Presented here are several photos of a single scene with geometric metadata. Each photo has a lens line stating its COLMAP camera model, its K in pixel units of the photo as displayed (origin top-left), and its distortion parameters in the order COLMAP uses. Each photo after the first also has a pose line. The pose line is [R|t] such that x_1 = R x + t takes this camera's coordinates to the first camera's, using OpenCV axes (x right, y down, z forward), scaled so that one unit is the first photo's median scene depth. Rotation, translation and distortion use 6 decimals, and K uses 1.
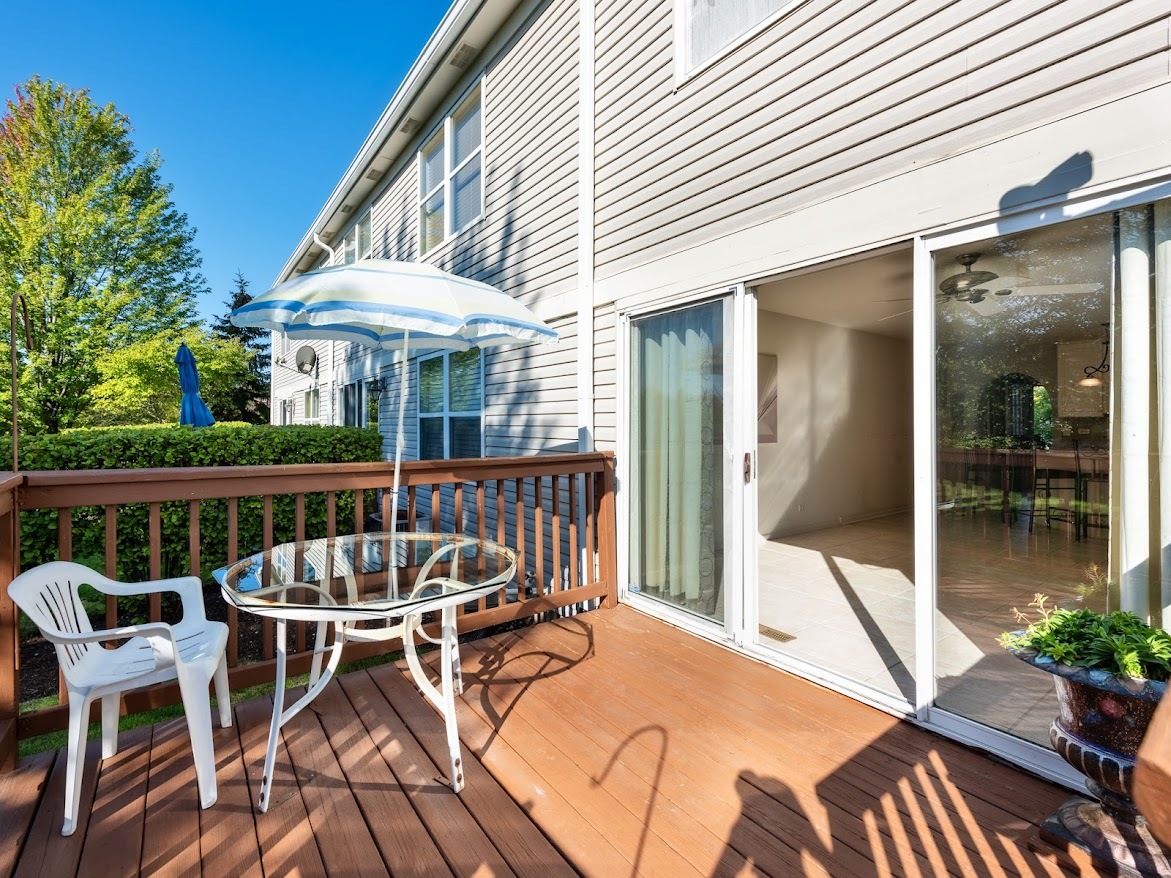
lens RADIAL K [[536.6, 0, 574.8], [0, 536.6, 427.4], [0, 0, 1]] dist [0.010822, -0.000509]
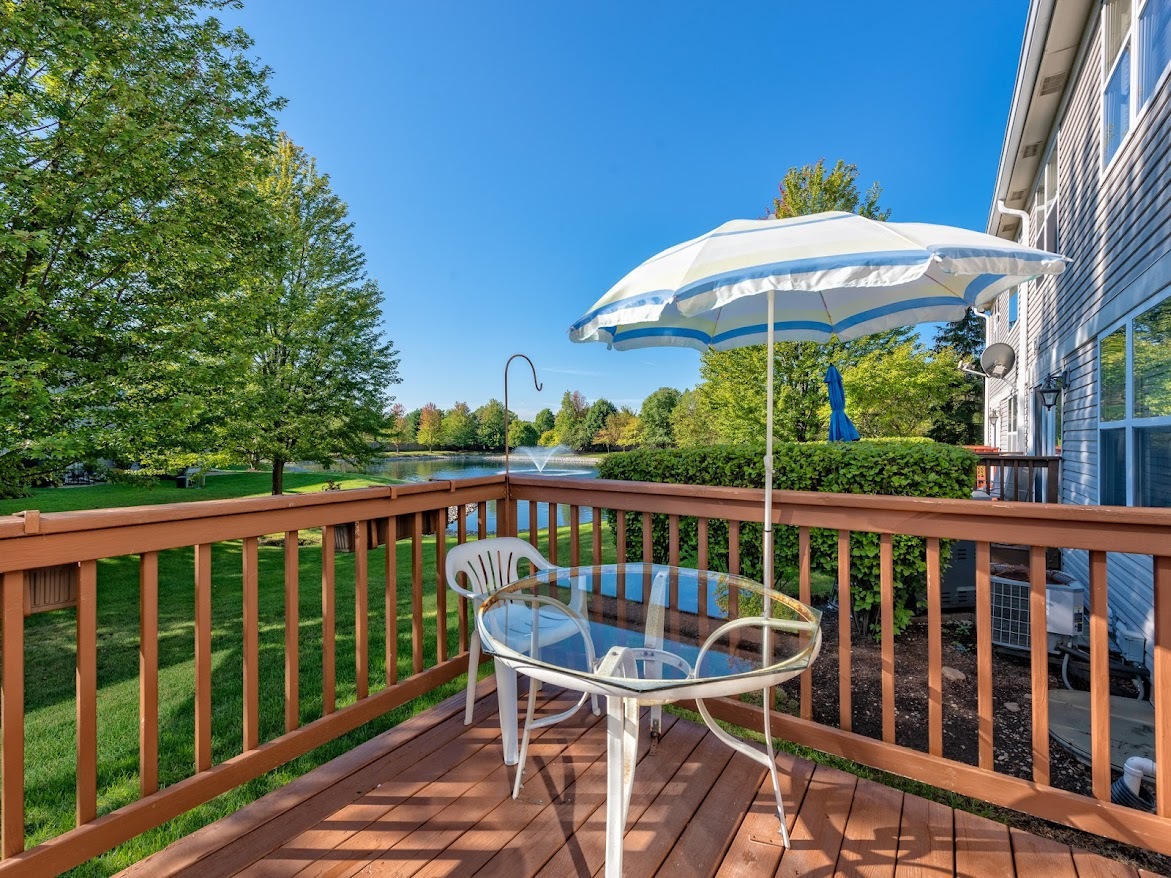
lens RADIAL K [[536.6, 0, 576.5], [0, 536.6, 446.1], [0, 0, 1]] dist [0.010822, -0.000509]
pose [[0.301979, 0.008434, -0.953277, 0.122974], [-0.001279, 0.999964, 0.008442, -0.002170], [0.953314, -0.001330, 0.301979, 0.198370]]
